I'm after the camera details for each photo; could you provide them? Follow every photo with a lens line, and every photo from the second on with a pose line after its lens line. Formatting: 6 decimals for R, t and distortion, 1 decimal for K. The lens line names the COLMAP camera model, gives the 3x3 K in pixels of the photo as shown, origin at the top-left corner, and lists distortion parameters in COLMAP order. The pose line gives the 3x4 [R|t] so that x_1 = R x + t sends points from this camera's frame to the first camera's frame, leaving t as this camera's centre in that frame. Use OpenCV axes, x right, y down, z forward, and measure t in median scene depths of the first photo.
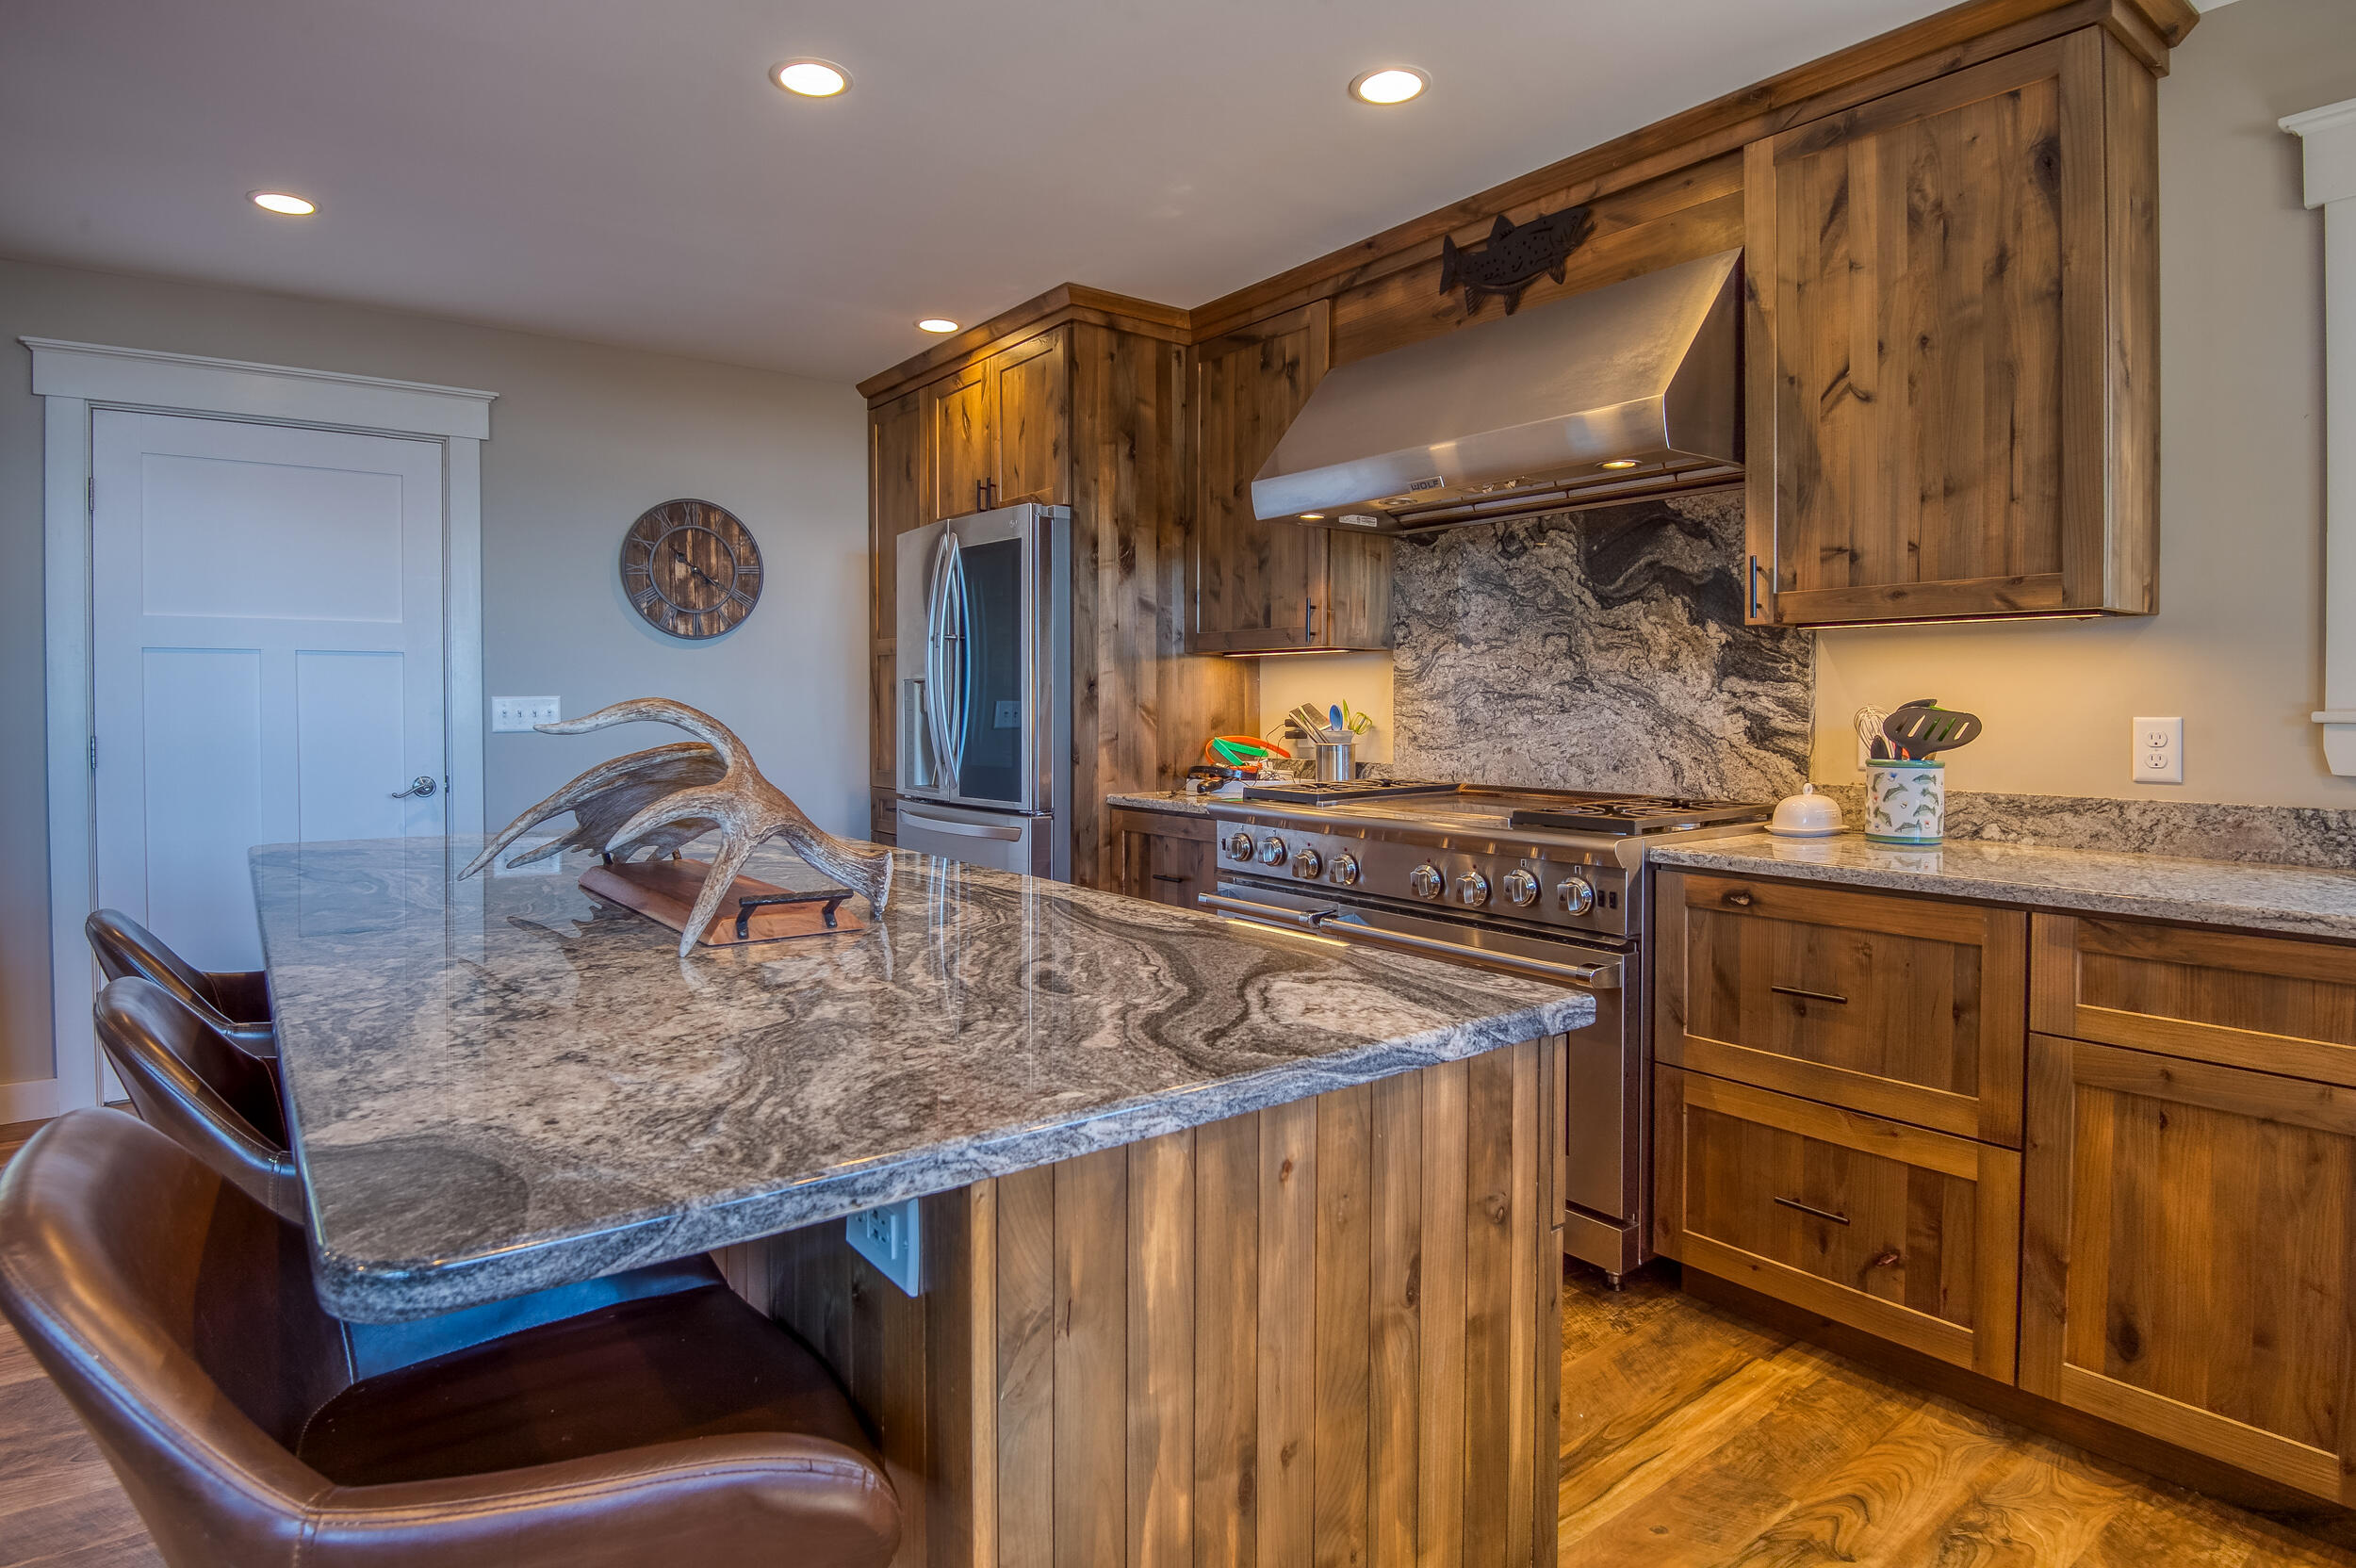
lens RADIAL K [[1289.2, 0, 1102.9], [0, 1289.2, 727.1], [0, 0, 1]] dist [0.001934, -0.025846]
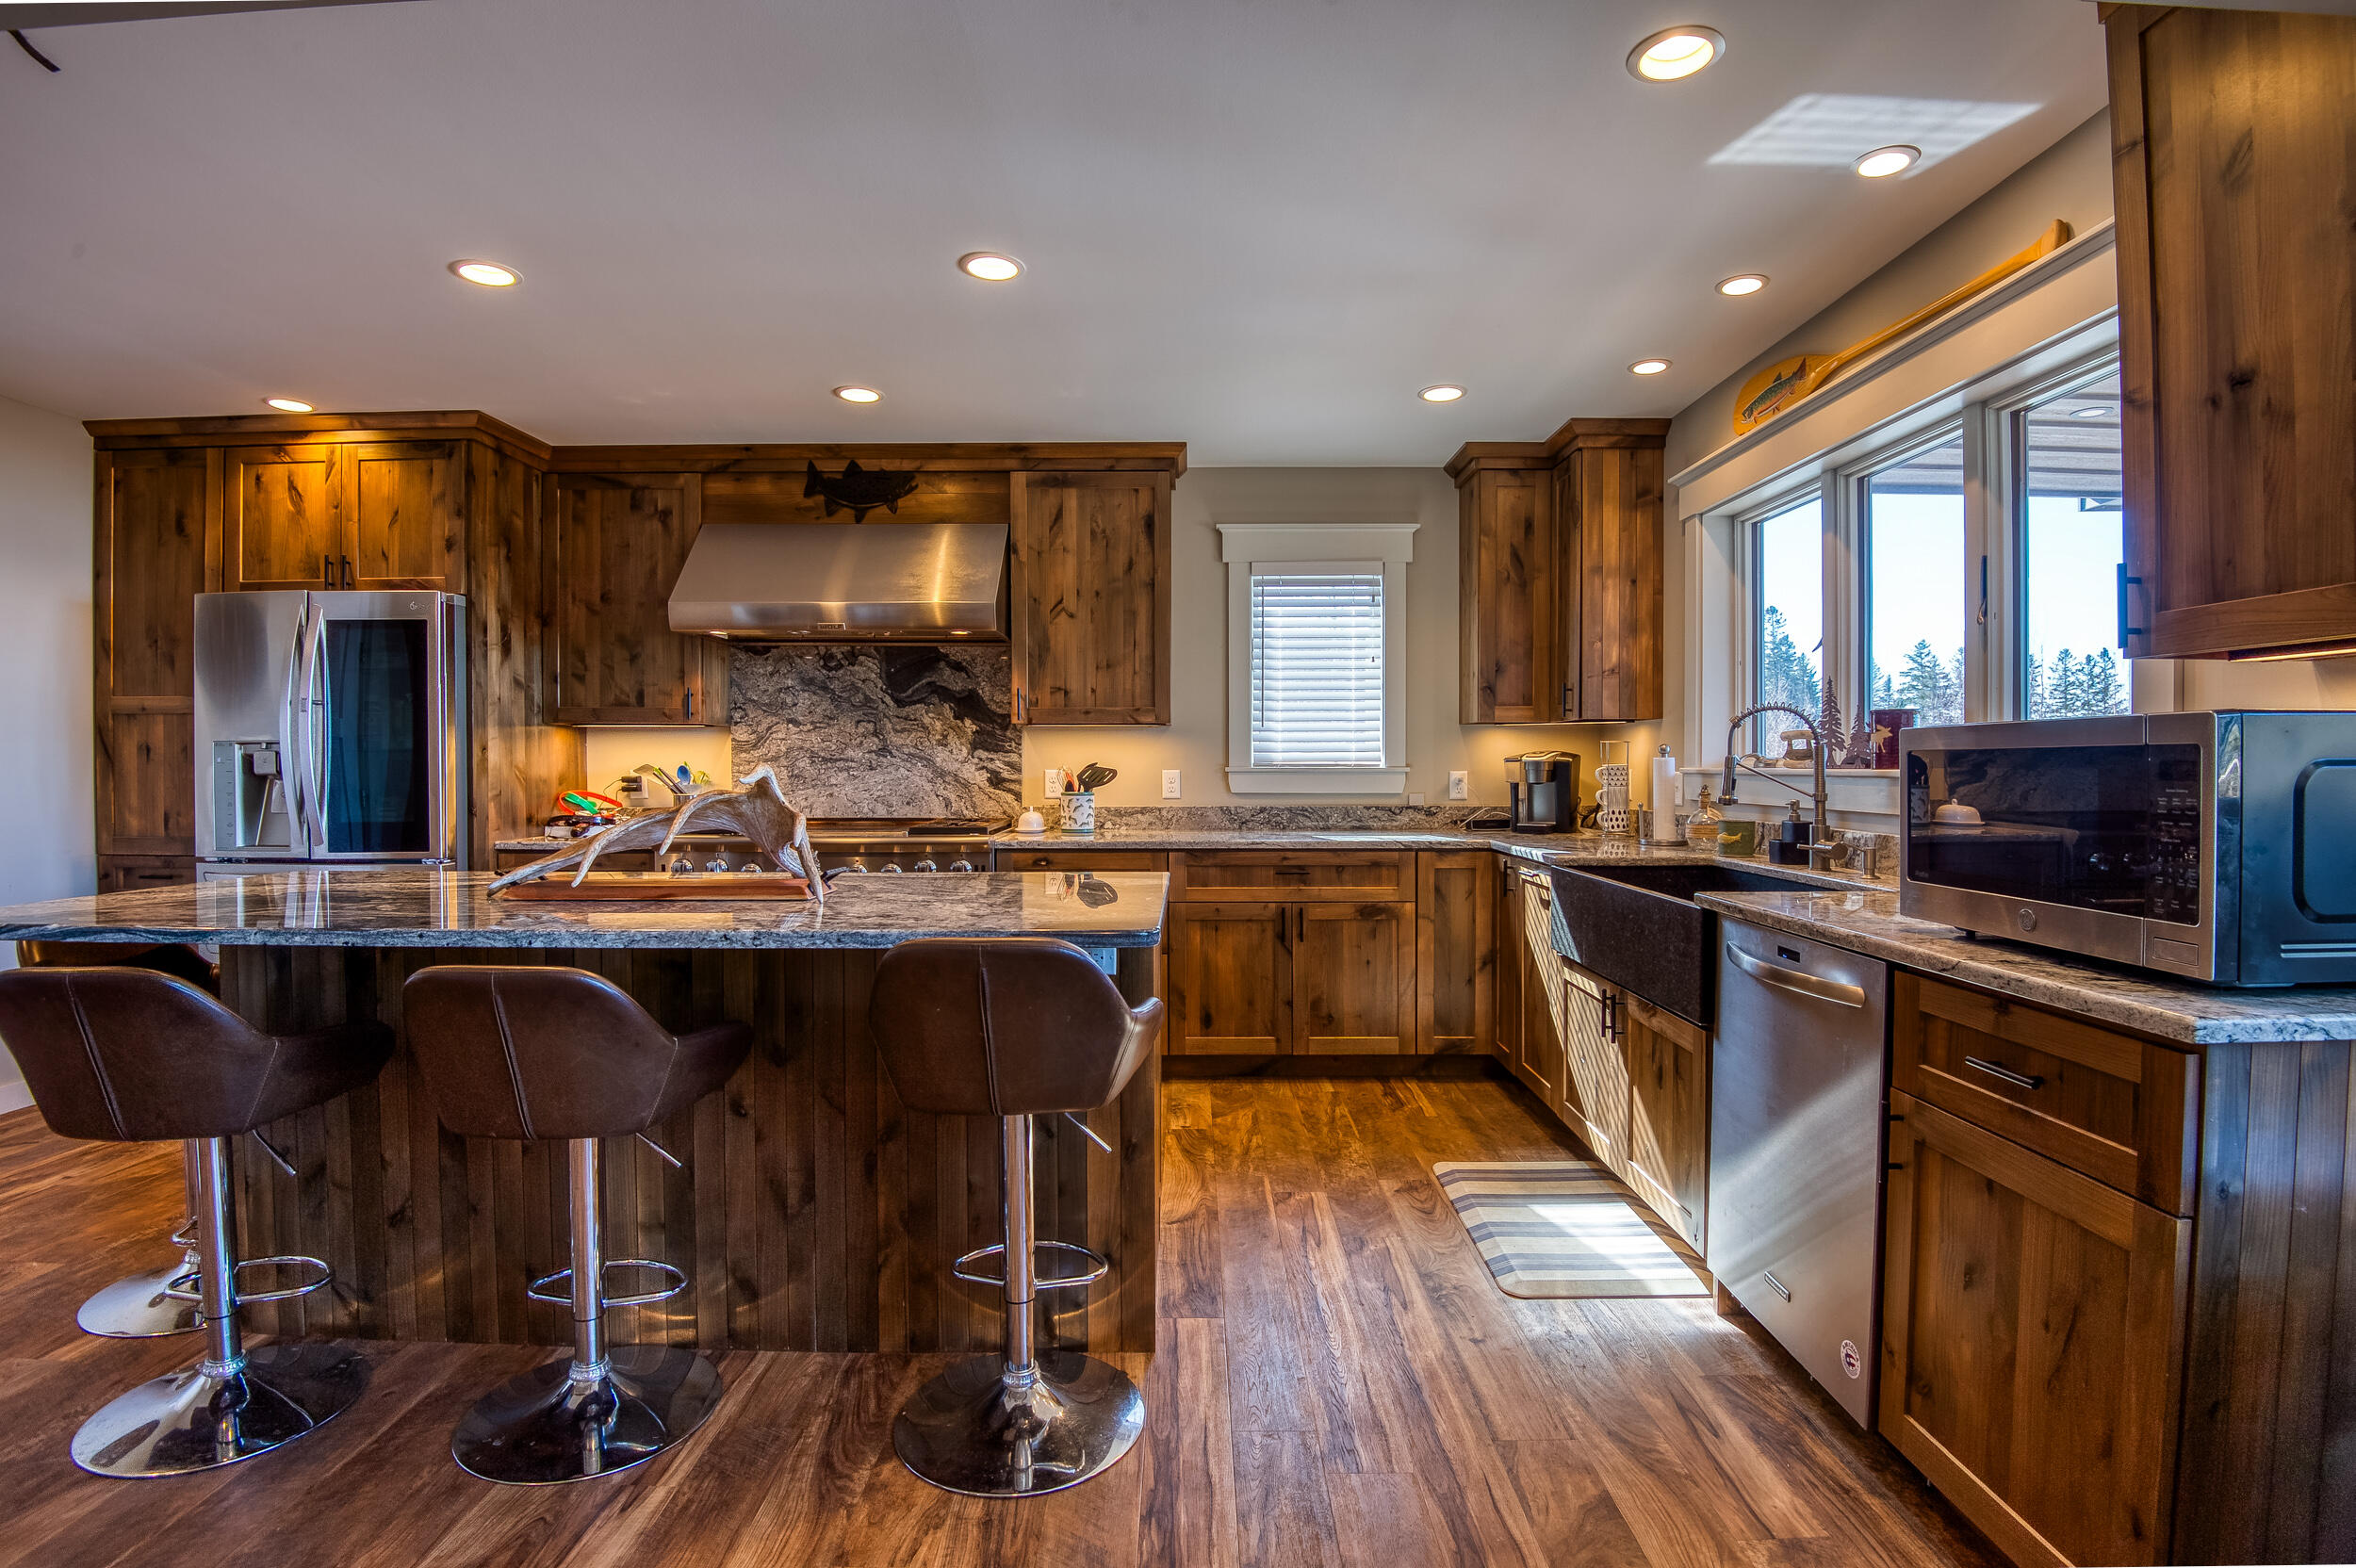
lens RADIAL K [[1140.5, 0, 1218.5], [0, 1140.5, 780.8], [0, 0, 1]] dist [0.012875, -0.045279]
pose [[0.577228, -0.012409, 0.816489, -0.565391], [0.014728, 0.999880, 0.004784, 0.001829], [-0.816450, 0.009264, 0.577341, -0.180156]]
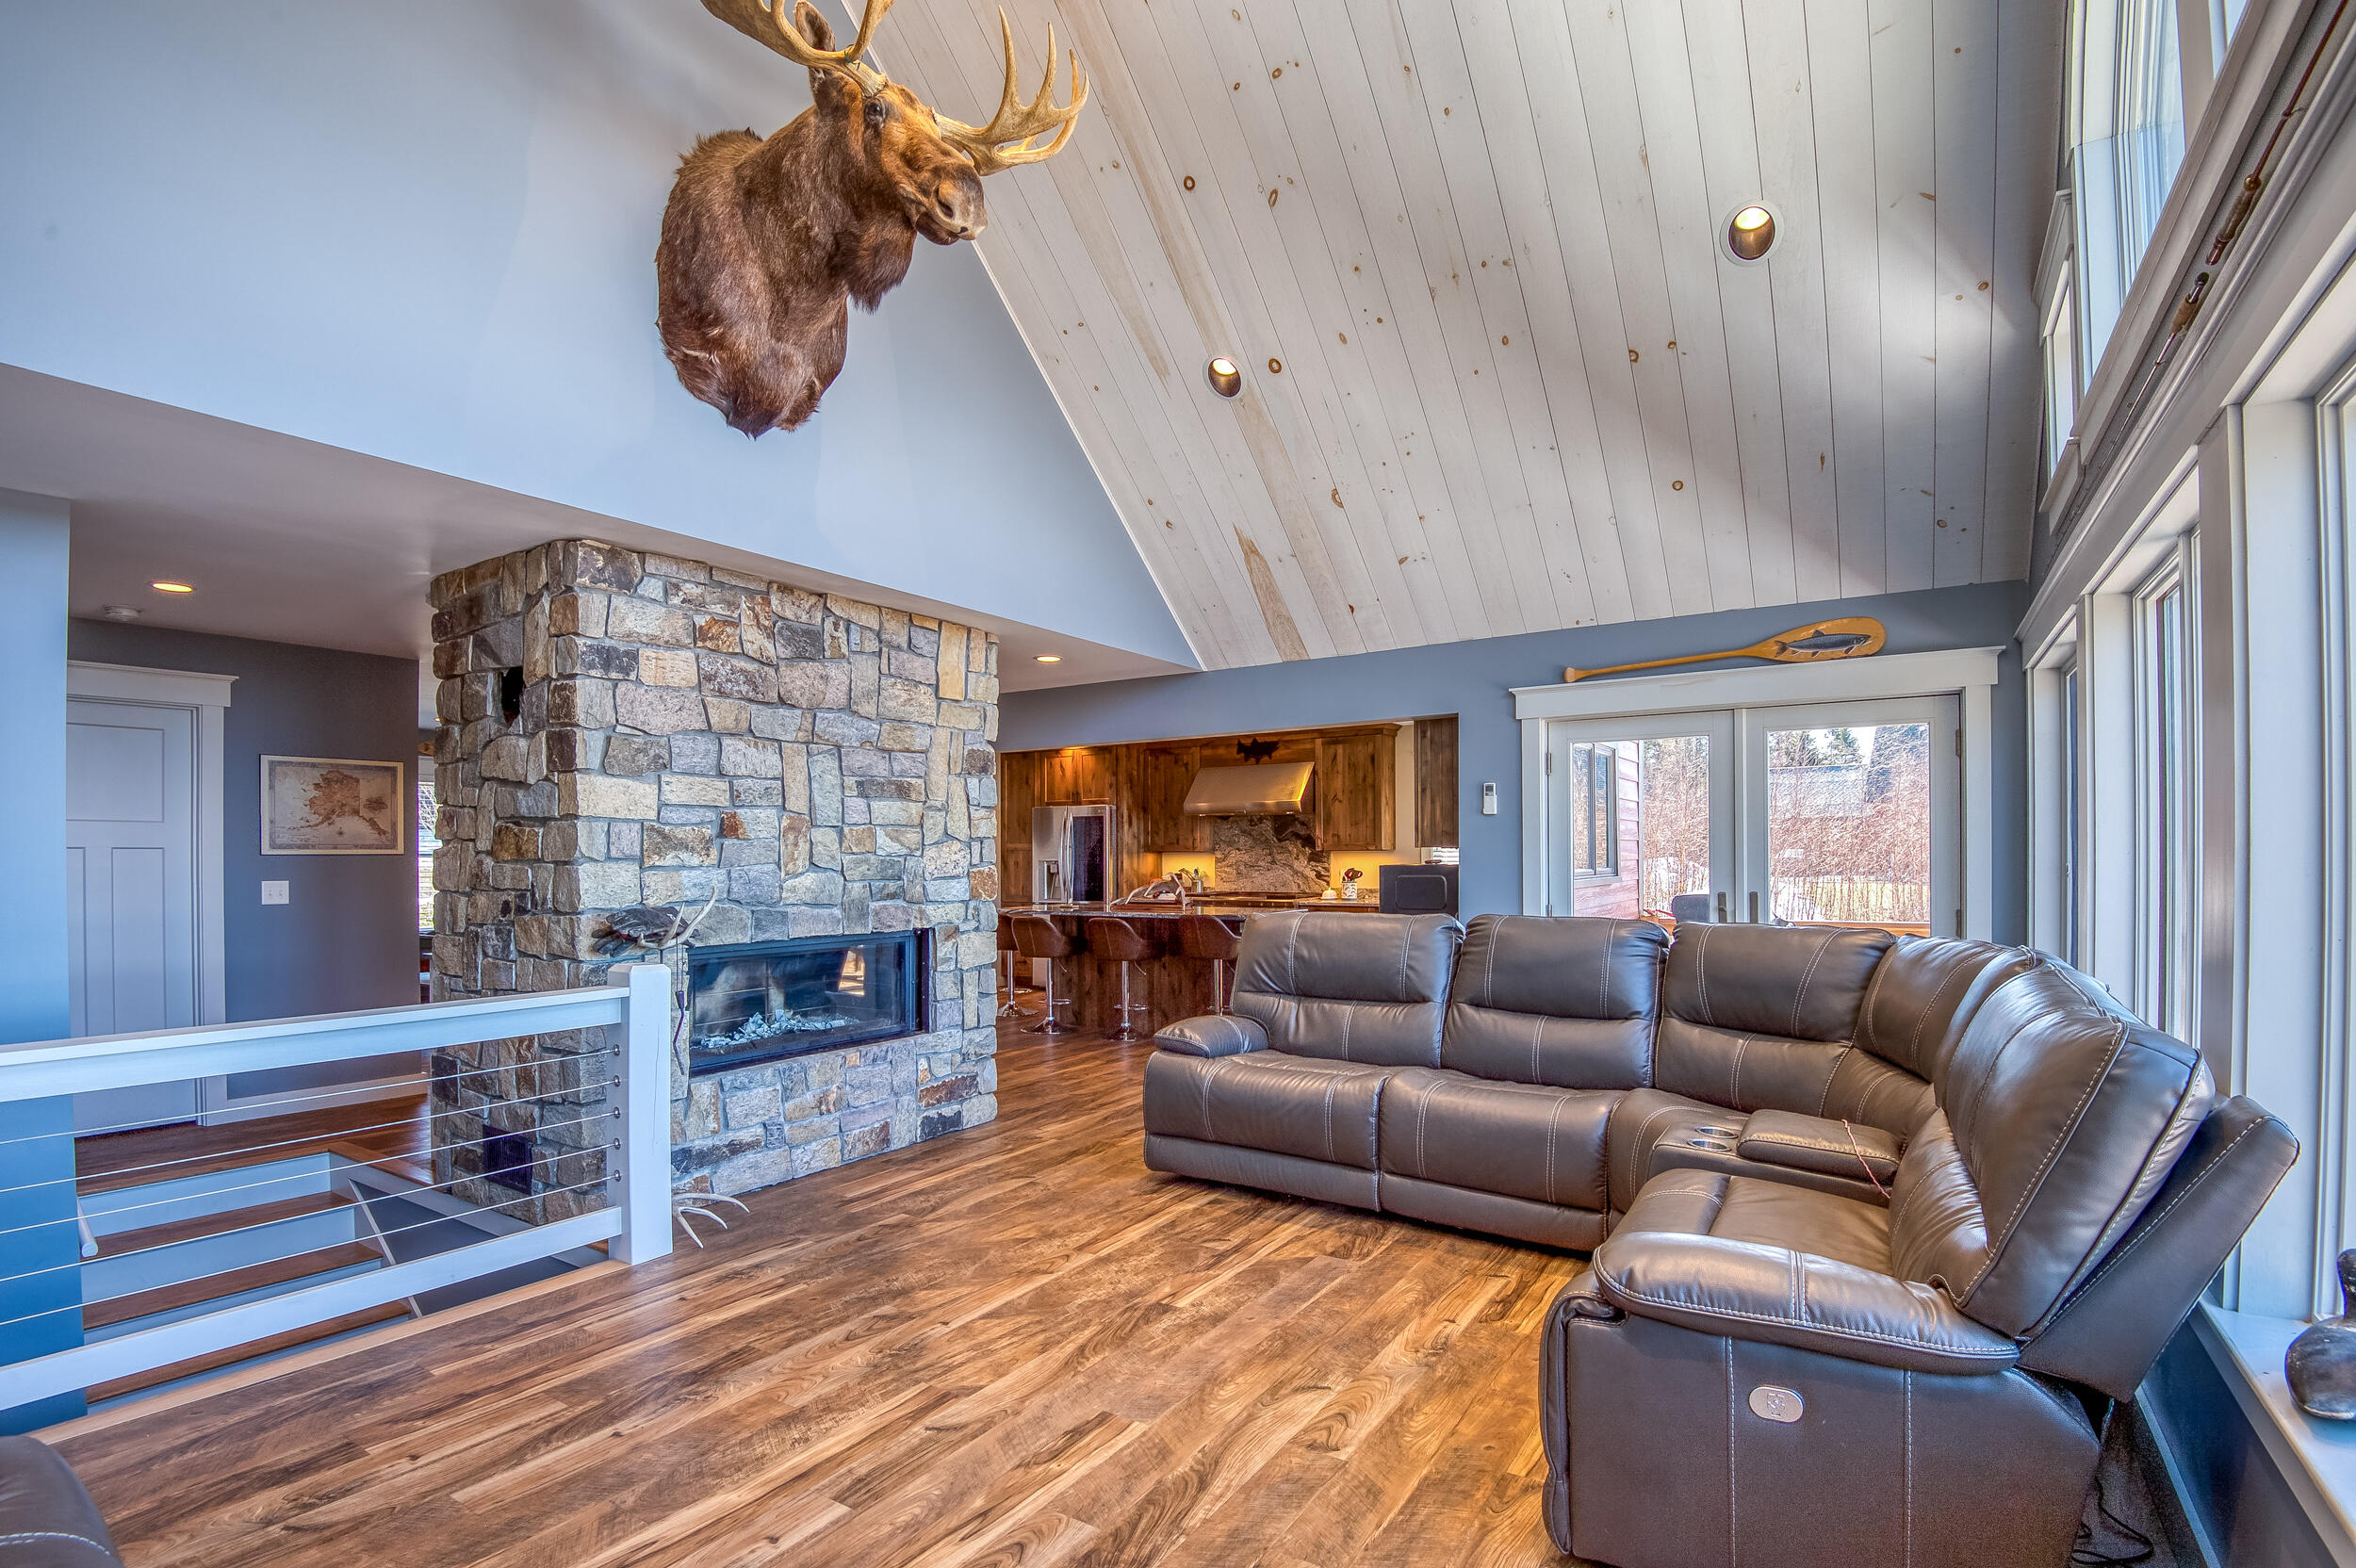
lens RADIAL K [[1129.8, 0, 1165.7], [0, 1129.8, 829.6], [0, 0, 1]] dist [-0.022698, -0.000462]
pose [[0.931202, 0.002456, 0.364496, -1.073076], [0.012790, 0.999141, -0.039410, -0.005387], [-0.364280, 0.041361, 0.930371, -1.856690]]
